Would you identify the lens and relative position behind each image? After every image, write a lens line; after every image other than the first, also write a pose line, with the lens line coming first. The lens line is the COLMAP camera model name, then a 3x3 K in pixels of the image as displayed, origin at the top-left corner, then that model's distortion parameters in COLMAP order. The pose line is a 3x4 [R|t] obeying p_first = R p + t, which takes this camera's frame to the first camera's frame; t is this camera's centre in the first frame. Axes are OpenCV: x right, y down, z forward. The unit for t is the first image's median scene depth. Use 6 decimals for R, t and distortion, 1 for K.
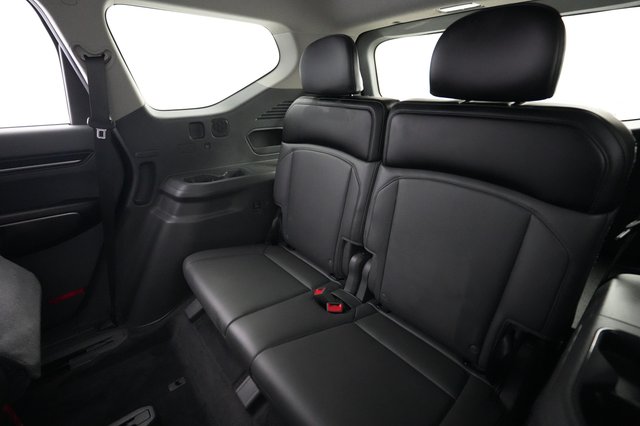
lens RADIAL K [[308.8, 0, 320.0], [0, 308.8, 213.0], [0, 0, 1]] dist [0.001292, 0.000564]
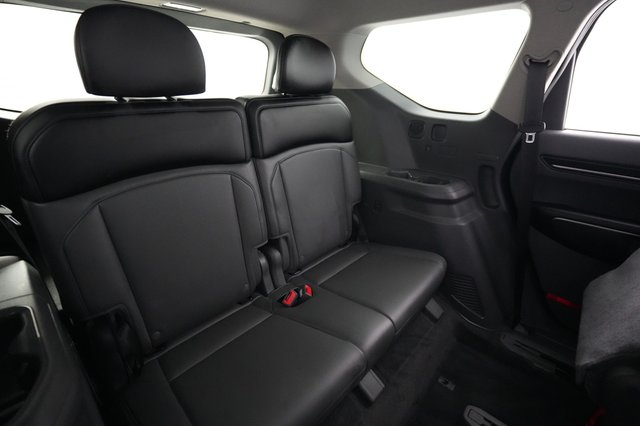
lens RADIAL K [[282.9, 0, 320.0], [0, 282.9, 213.0], [0, 0, 1]] dist [0.002160, 0.000516]
pose [[-0.100705, -0.415880, 0.903826, -0.666580], [0.370425, 0.827459, 0.422014, -0.293973], [-0.923387, 0.377299, 0.070723, 0.705797]]
